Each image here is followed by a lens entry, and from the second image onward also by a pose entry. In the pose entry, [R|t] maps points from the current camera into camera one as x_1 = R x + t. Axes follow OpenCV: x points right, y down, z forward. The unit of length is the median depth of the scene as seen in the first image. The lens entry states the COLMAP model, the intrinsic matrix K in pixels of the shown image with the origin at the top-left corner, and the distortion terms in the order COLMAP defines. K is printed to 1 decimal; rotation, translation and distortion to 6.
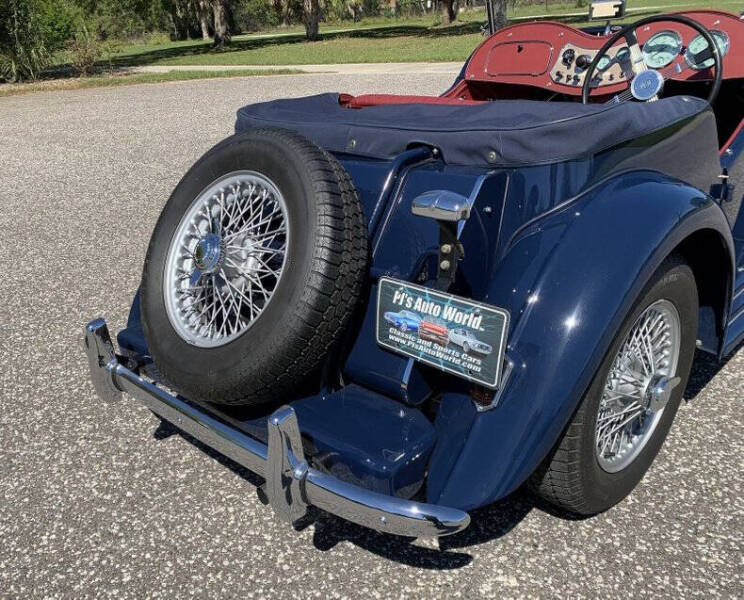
lens RADIAL K [[729.6, 0, 277.0], [0, 729.6, 302.4], [0, 0, 1]] dist [0.012812, -0.018076]
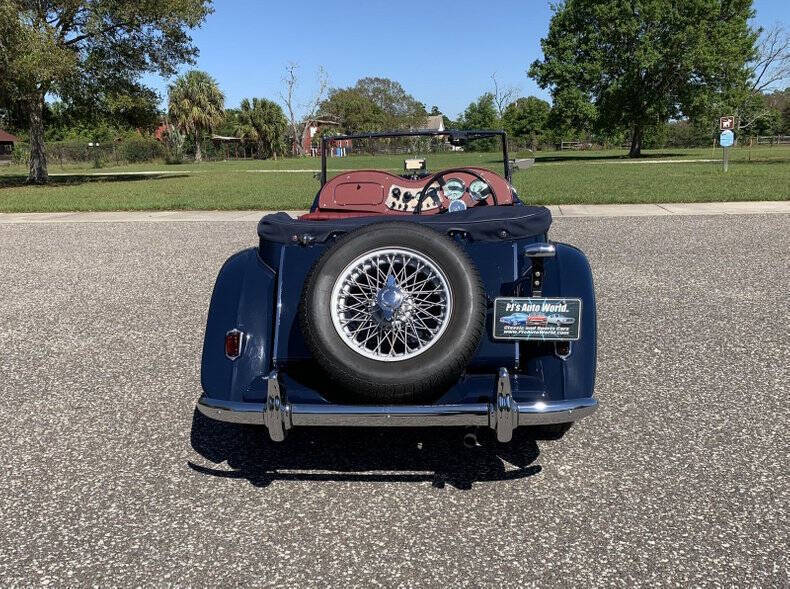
lens RADIAL K [[761.2, 0, 395.0], [0, 761.2, 294.5], [0, 0, 1]] dist [0.113513, -0.226265]
pose [[0.719253, -0.059399, 0.692204, -1.186416], [0.211471, 0.967779, -0.136688, 0.142840], [-0.661782, 0.244694, 0.708639, -0.122762]]
